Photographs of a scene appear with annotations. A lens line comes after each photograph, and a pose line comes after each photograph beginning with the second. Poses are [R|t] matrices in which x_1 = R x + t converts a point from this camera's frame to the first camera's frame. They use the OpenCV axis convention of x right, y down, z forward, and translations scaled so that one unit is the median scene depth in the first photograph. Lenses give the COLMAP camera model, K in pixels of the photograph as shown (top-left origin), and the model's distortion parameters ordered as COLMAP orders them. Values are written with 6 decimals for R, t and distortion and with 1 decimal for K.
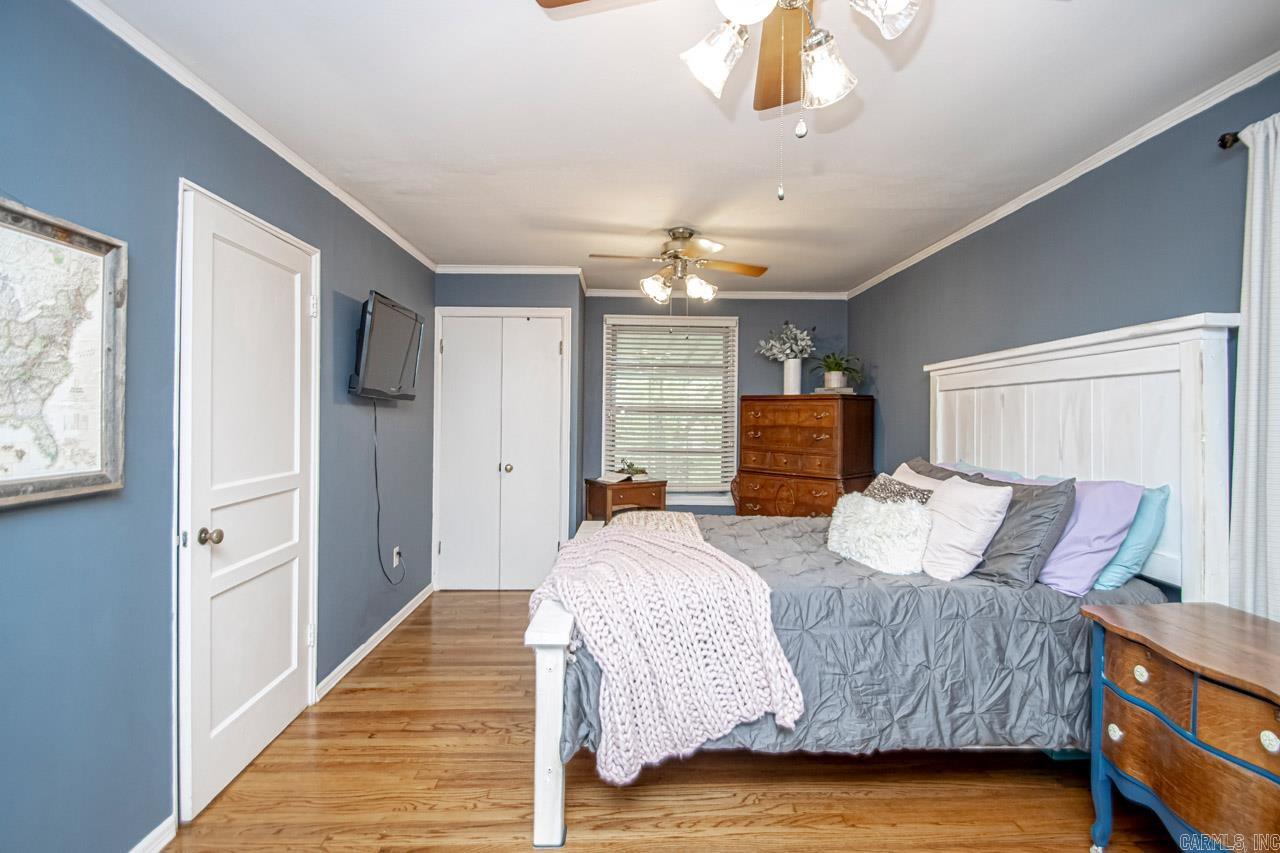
lens RADIAL K [[594.3, 0, 636.4], [0, 594.3, 417.0], [0, 0, 1]] dist [0.014586, -0.013992]
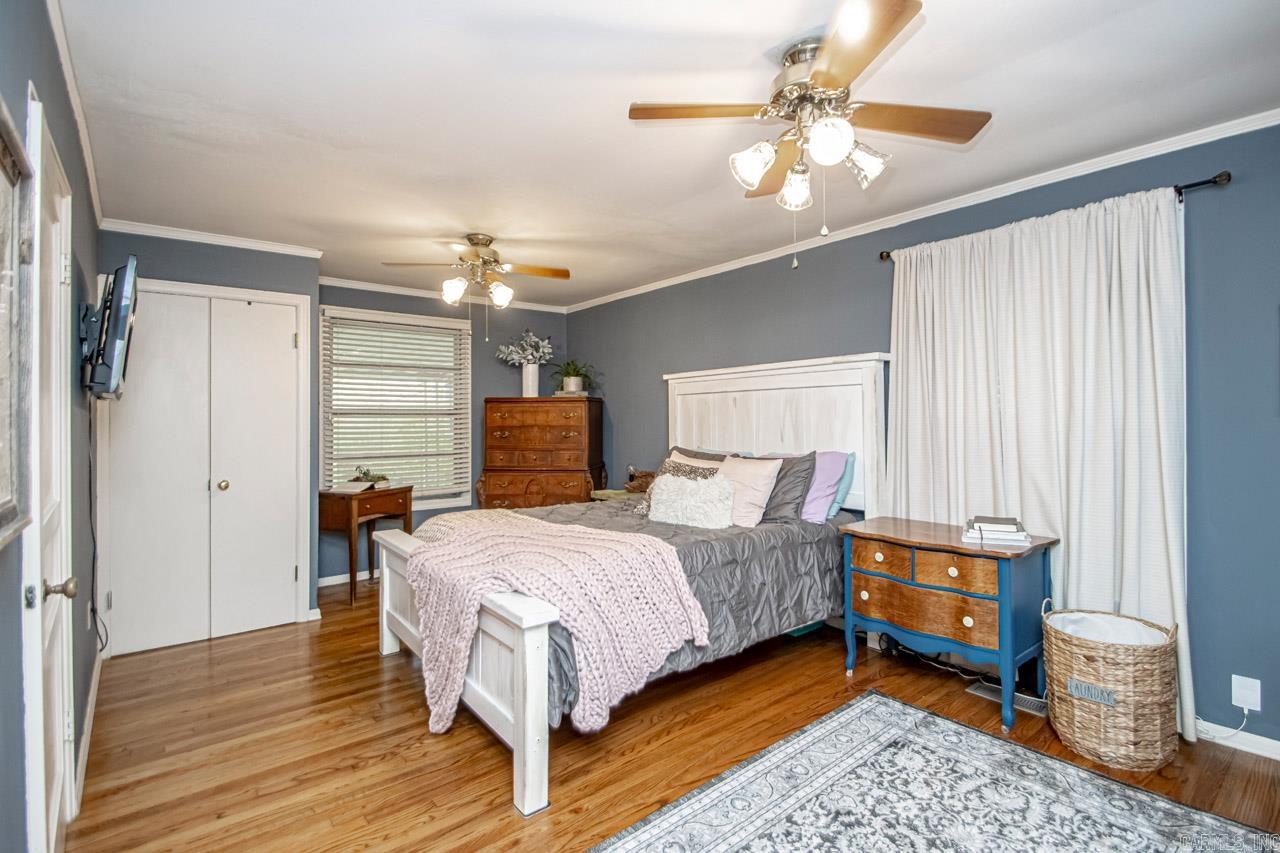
lens RADIAL K [[595.2, 0, 647.6], [0, 595.2, 423.0], [0, 0, 1]] dist [0.016941, -0.018978]
pose [[0.794444, -0.019965, 0.607009, -0.479662], [0.016203, 0.999801, 0.011678, 0.001420], [-0.607121, 0.000558, 0.794609, 0.007596]]
